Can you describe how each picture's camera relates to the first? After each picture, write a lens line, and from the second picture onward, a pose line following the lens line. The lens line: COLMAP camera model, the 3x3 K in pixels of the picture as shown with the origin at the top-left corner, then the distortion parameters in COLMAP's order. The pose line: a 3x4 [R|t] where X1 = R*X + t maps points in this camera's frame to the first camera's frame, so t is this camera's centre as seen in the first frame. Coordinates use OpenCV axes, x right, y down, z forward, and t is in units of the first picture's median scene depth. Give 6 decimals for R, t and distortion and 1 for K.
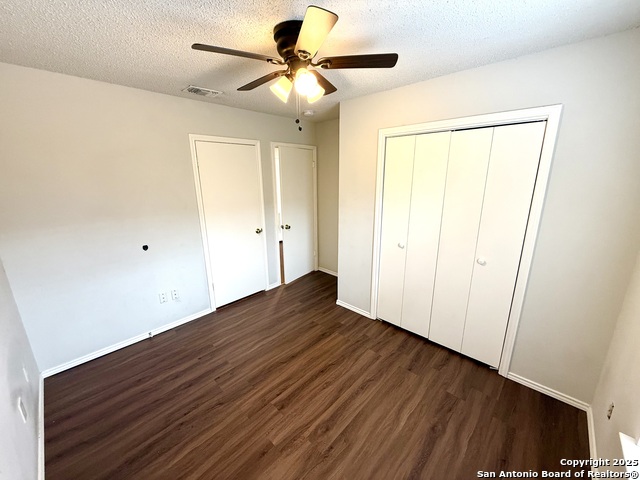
lens RADIAL K [[254.7, 0, 318.8], [0, 254.7, 239.9], [0, 0, 1]] dist [-0.000655, -0.000355]
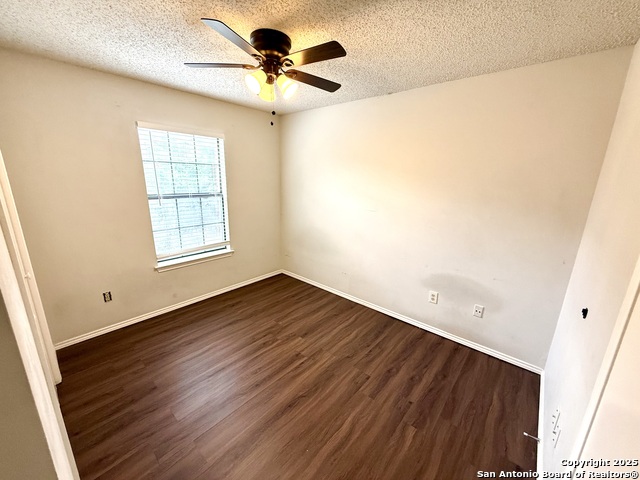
lens RADIAL K [[254.7, 0, 318.8], [0, 254.7, 239.9], [0, 0, 1]] dist [-0.000655, -0.000355]
pose [[-0.999194, -0.005937, -0.039702, -0.185256], [-0.024308, 0.876557, 0.480684, -0.407634], [0.031947, 0.481262, -0.875995, 1.728159]]
